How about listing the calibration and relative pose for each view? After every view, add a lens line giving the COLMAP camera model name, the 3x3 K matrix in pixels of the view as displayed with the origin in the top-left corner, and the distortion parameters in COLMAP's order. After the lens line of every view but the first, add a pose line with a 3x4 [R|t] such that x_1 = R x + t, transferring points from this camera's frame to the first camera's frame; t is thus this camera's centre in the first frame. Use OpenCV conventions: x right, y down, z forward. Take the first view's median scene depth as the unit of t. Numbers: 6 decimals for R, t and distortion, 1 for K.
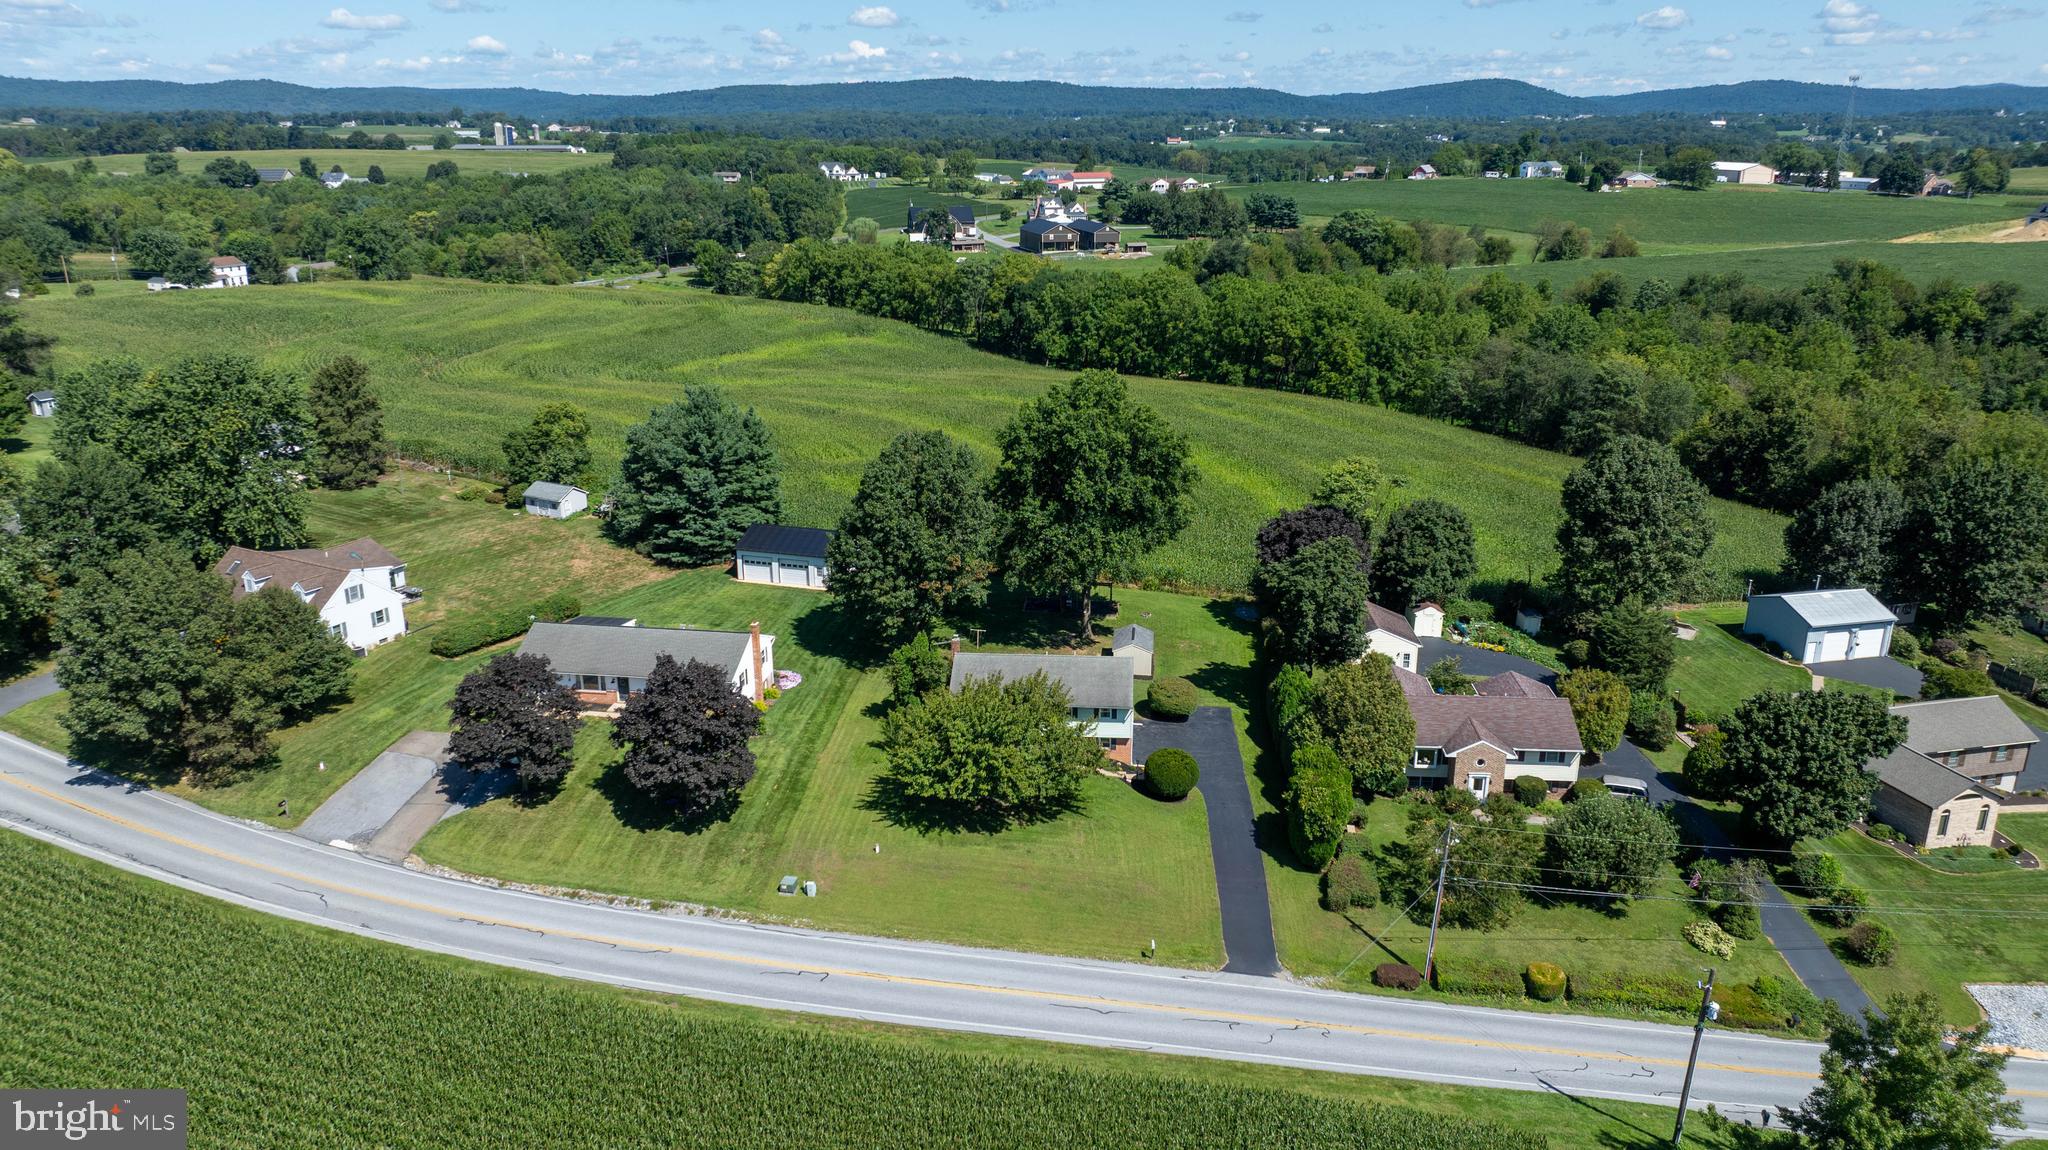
lens RADIAL K [[1435.3, 0, 1031.1], [0, 1435.3, 578.4], [0, 0, 1]] dist [-0.027913, 0.025901]
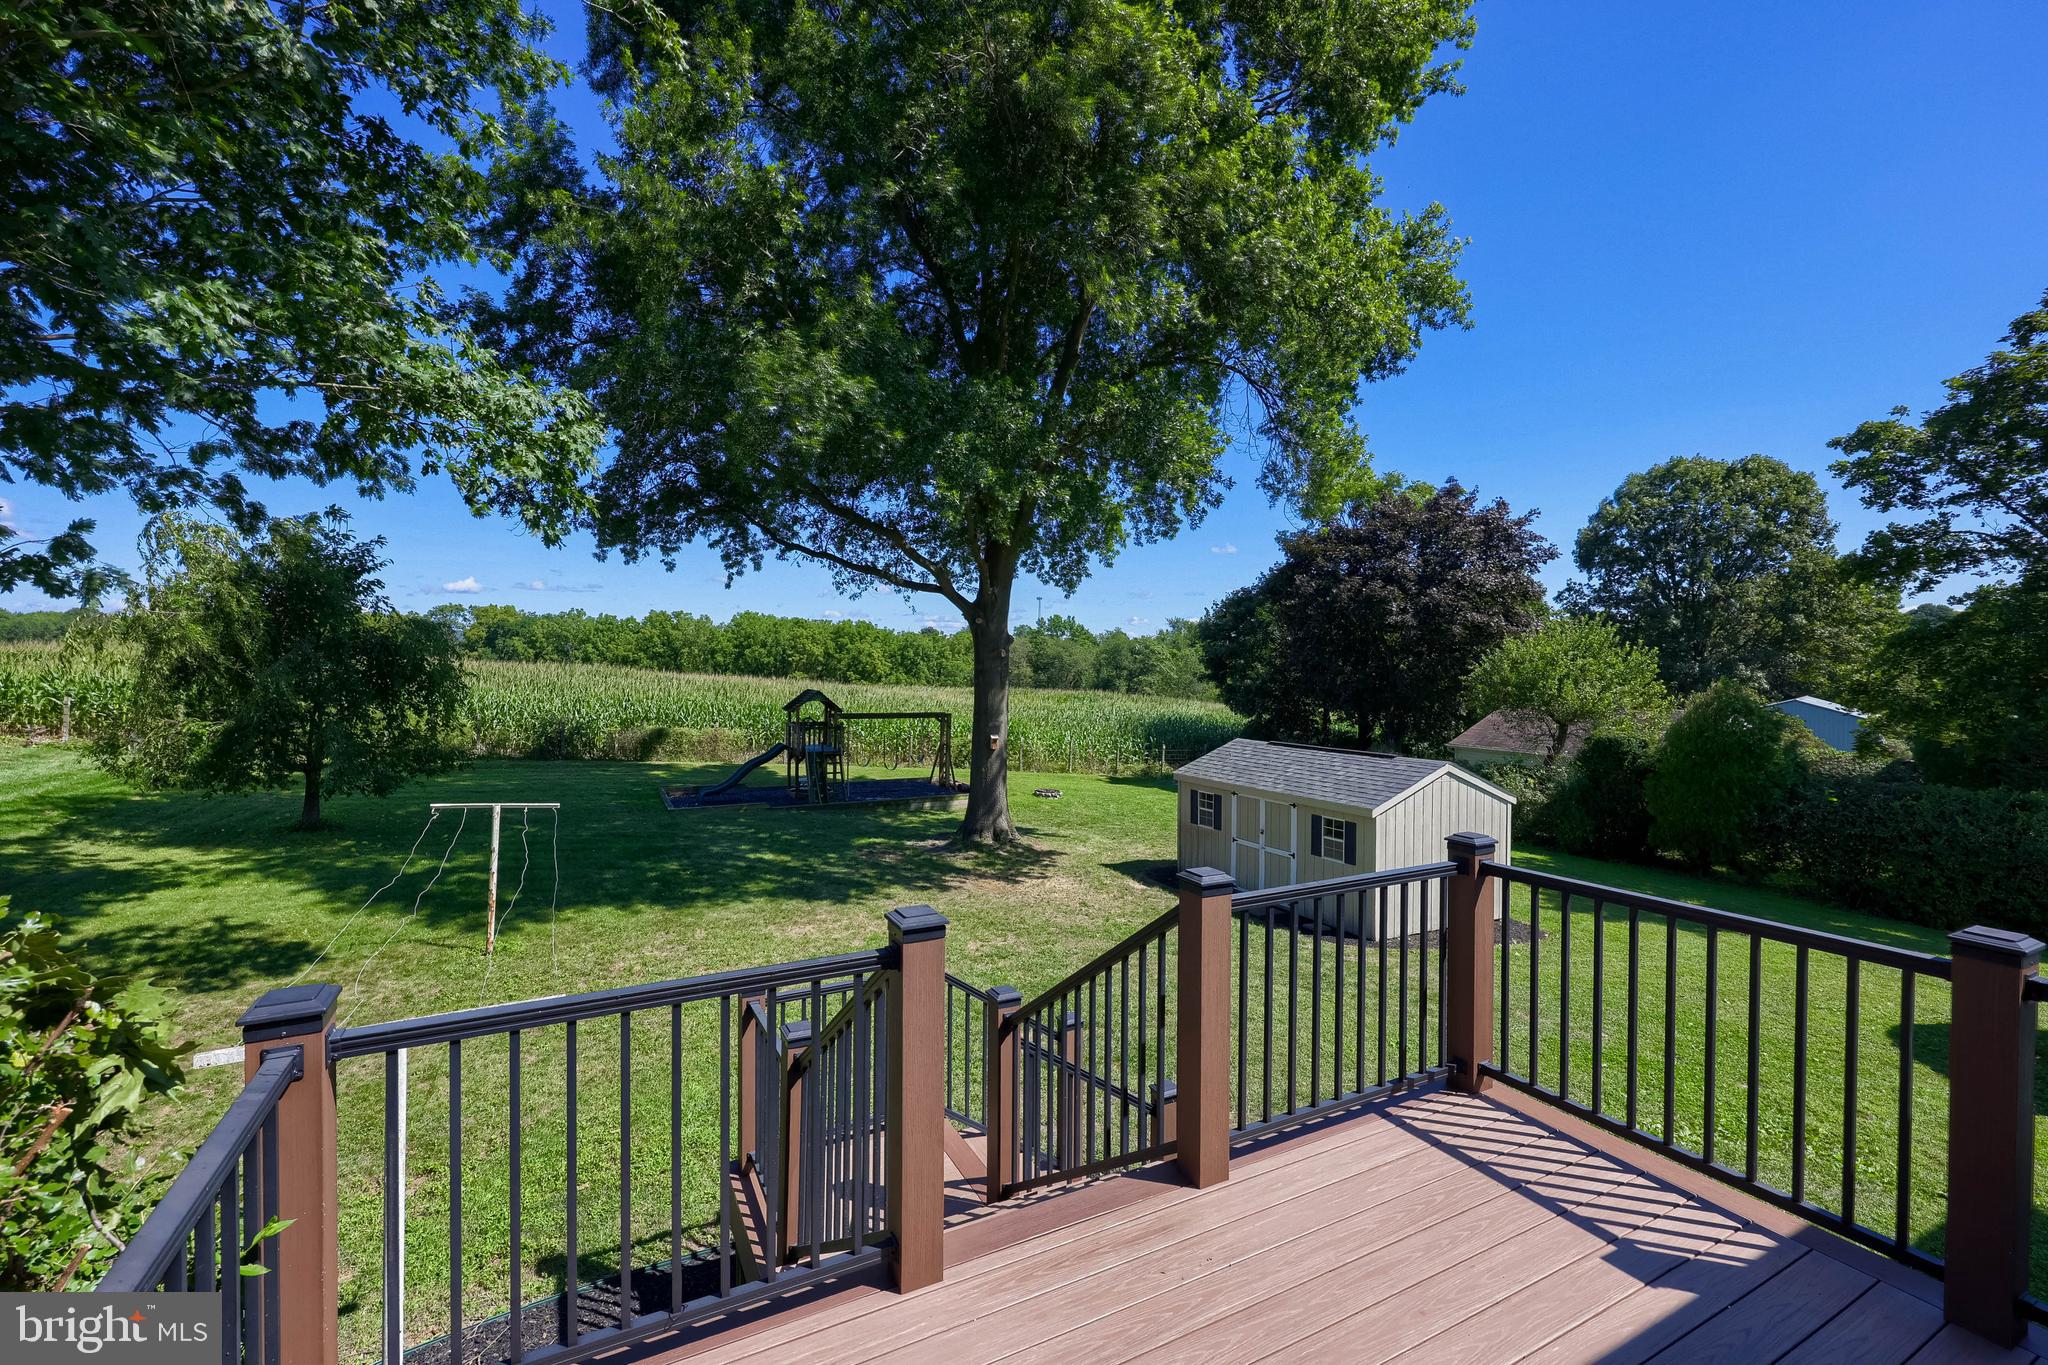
lens RADIAL K [[834.3, 0, 1022.5], [0, 834.3, 677.9], [0, 0, 1]] dist [0.010195, 0.000381]
pose [[0.854082, -0.005702, 0.520107, -0.006521], [0.157703, 0.955710, -0.248491, 0.036680], [-0.495655, 0.294254, 0.817154, 0.778120]]
